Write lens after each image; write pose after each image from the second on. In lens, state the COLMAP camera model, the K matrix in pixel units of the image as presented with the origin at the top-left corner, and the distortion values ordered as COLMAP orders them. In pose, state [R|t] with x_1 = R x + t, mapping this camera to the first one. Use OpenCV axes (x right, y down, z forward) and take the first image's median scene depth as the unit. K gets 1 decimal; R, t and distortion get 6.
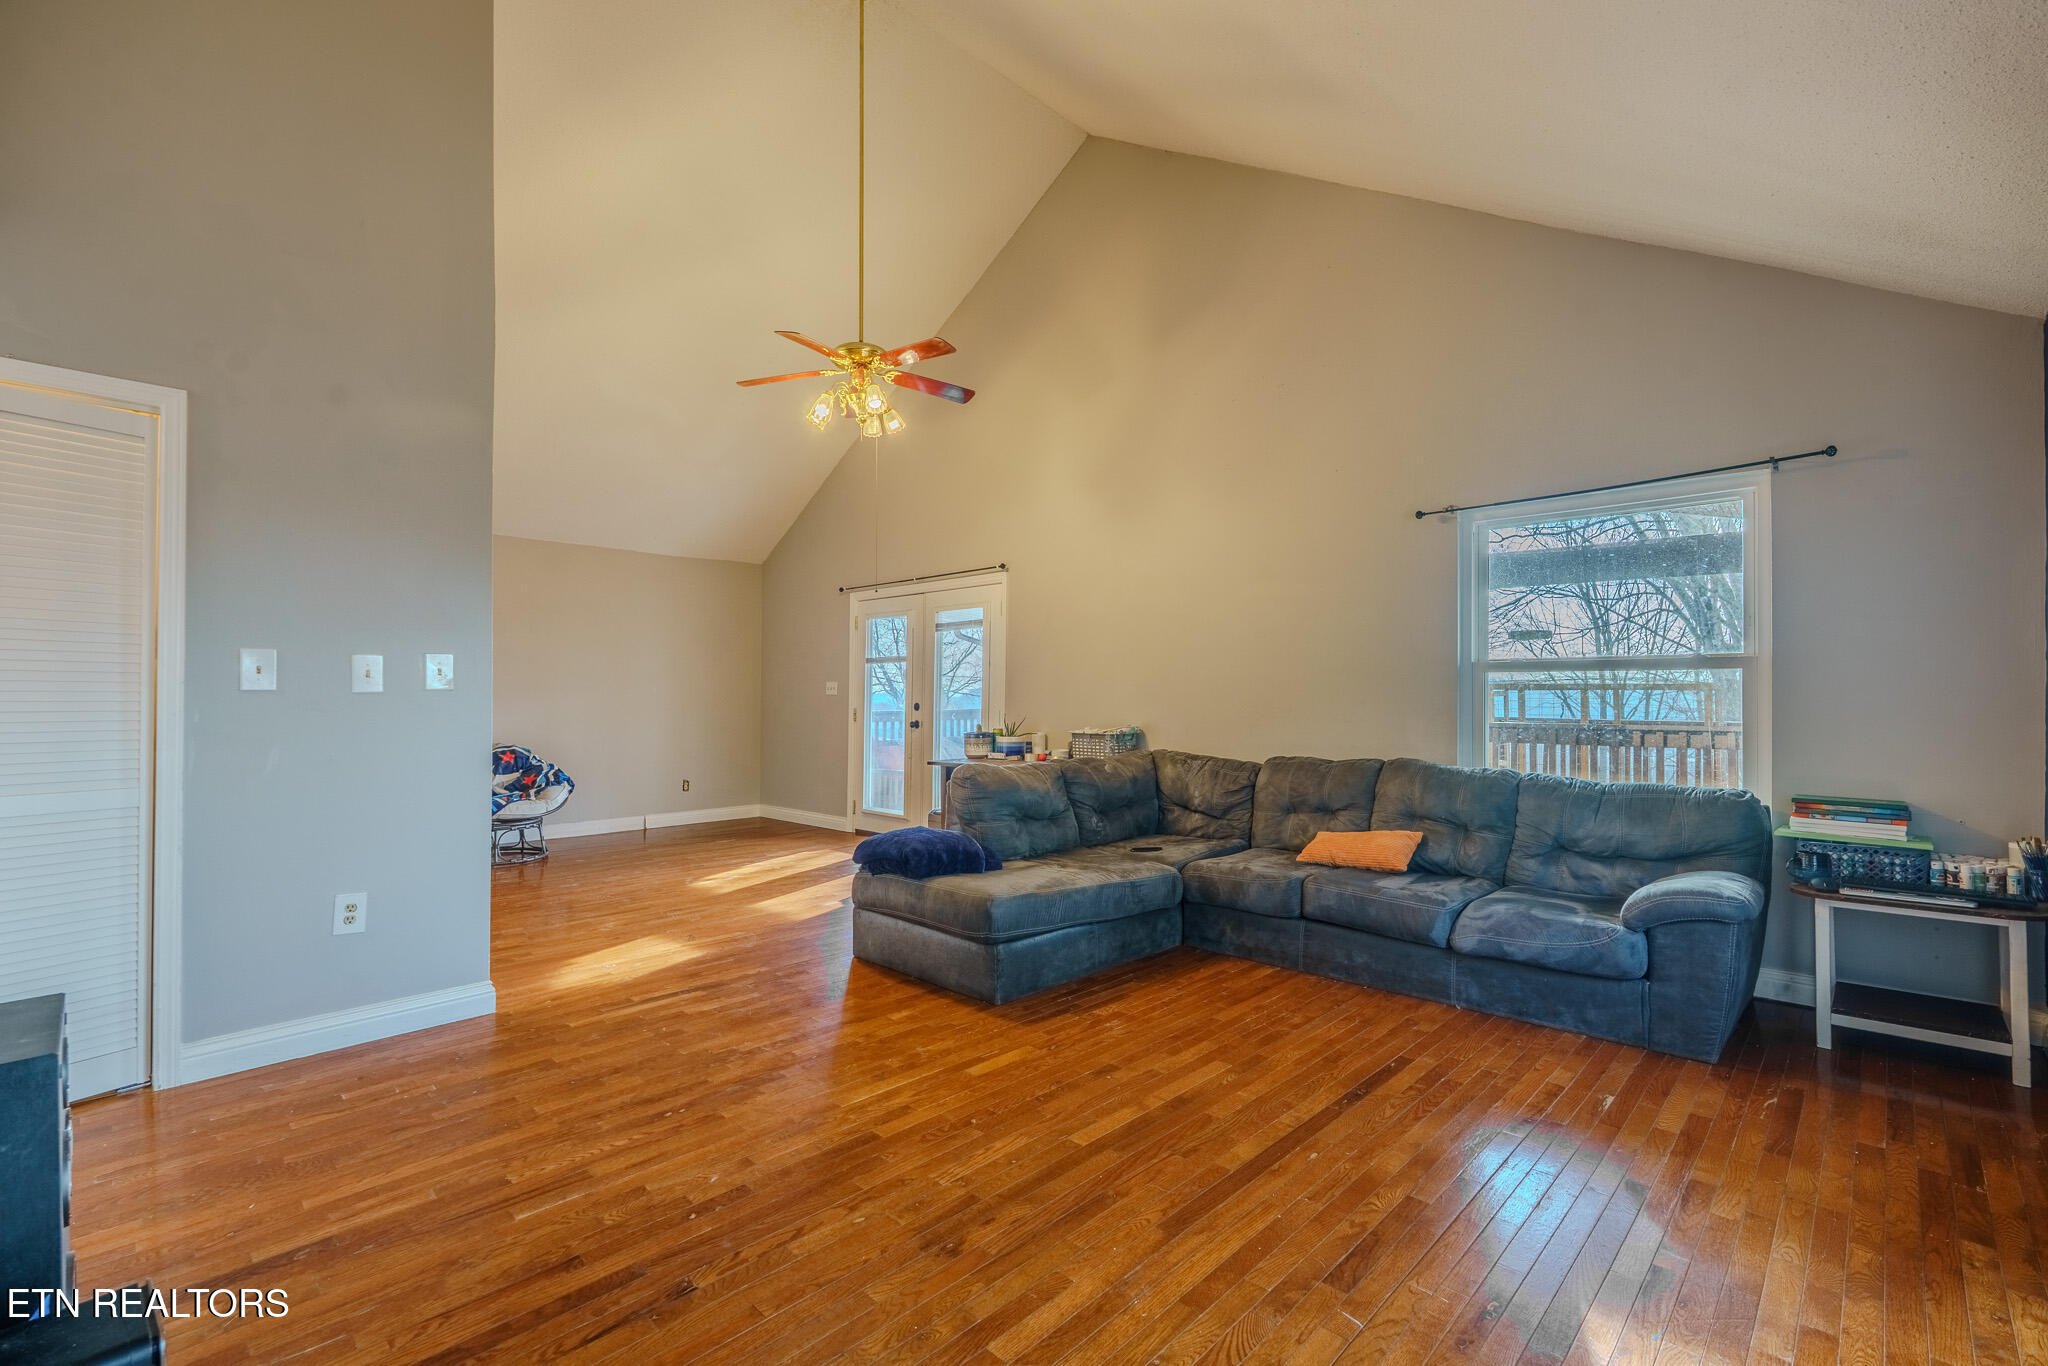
lens RADIAL K [[895.2, 0, 1013.8], [0, 895.2, 687.9], [0, 0, 1]] dist [-0.003828, -0.000001]
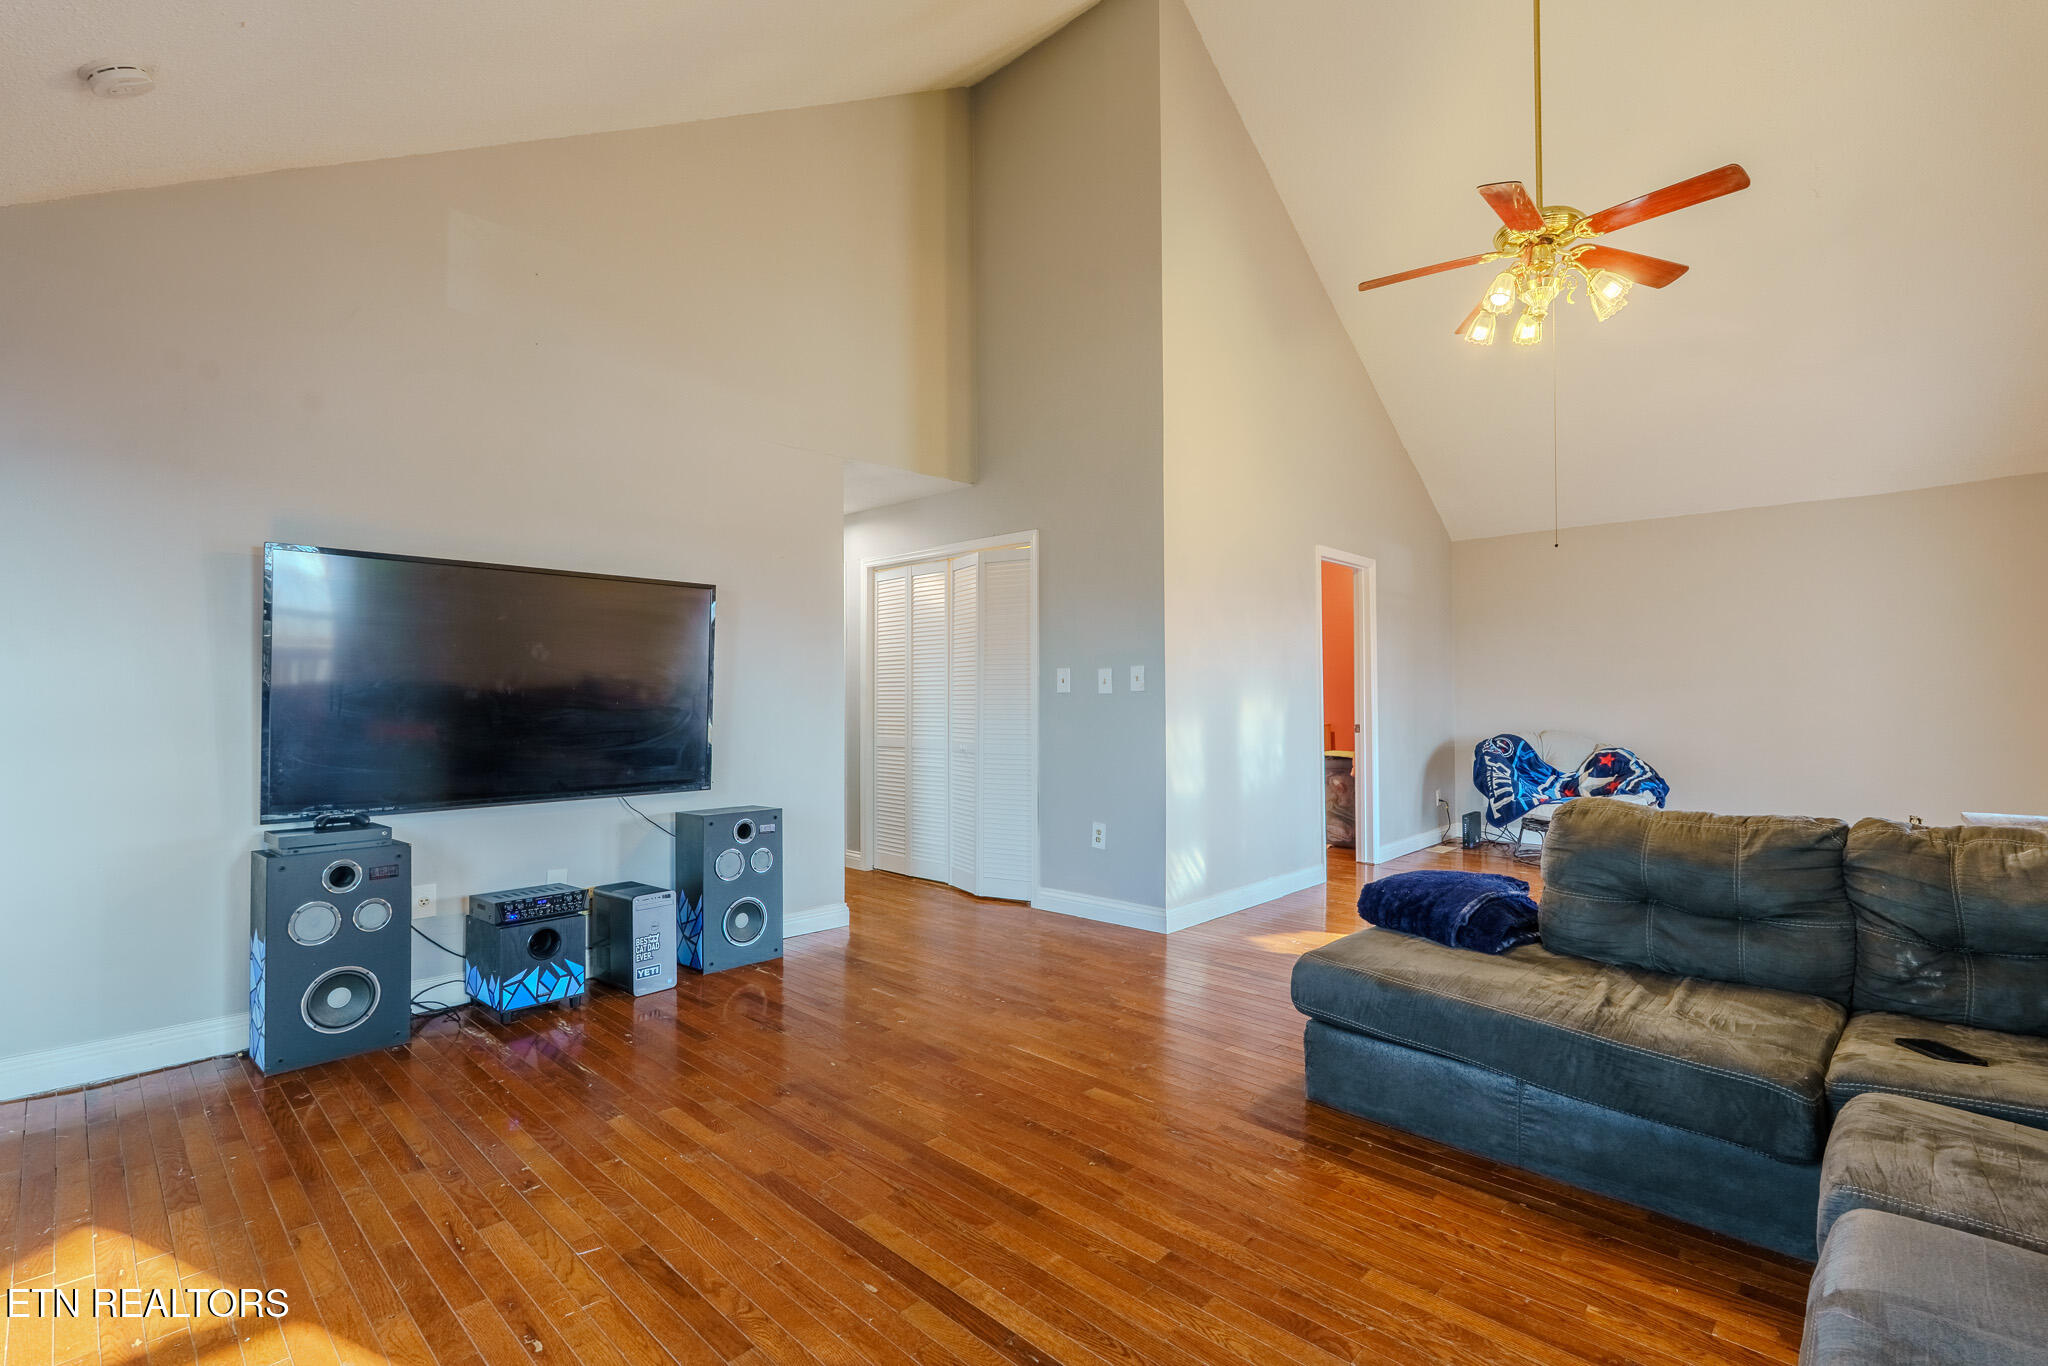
lens RADIAL K [[911.8, 0, 1029.2], [0, 911.8, 688.5], [0, 0, 1]] dist [-0.003347, -0.000033]
pose [[0.026315, -0.012251, -0.999579, 0.835650], [0.014450, 0.999825, -0.011873, 0.012784], [0.999549, -0.014131, 0.026487, 0.829357]]
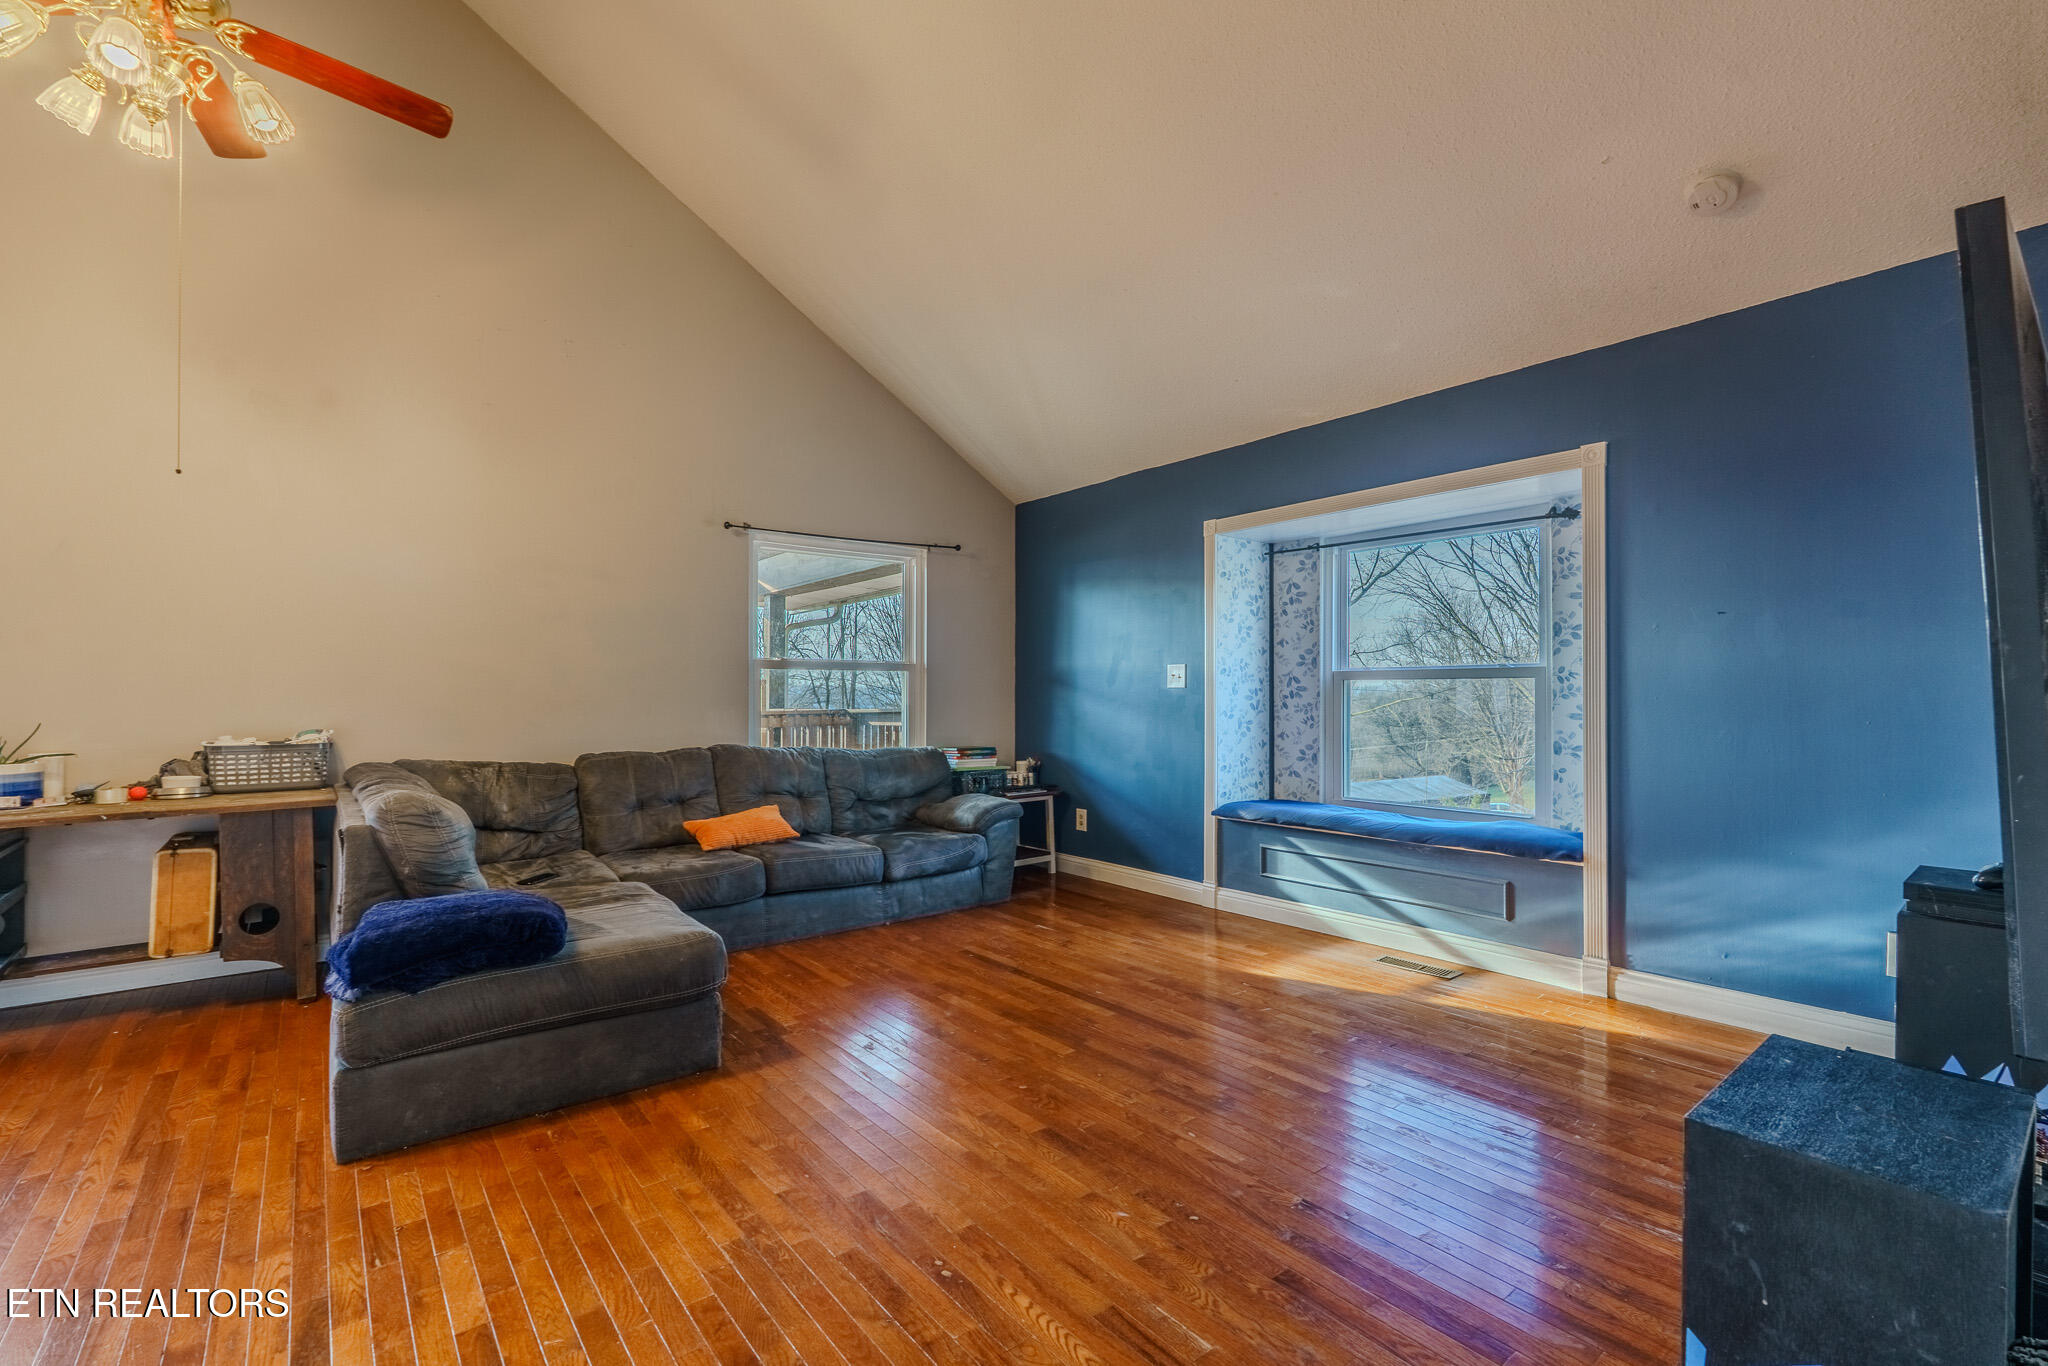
lens RADIAL K [[911.8, 0, 1029.2], [0, 911.8, 688.5], [0, 0, 1]] dist [-0.003347, -0.000033]
pose [[0.119976, 0.006311, 0.992757, -0.886662], [-0.009500, 0.999941, -0.005209, 0.017133], [-0.992731, -0.008806, 0.120029, 0.693444]]
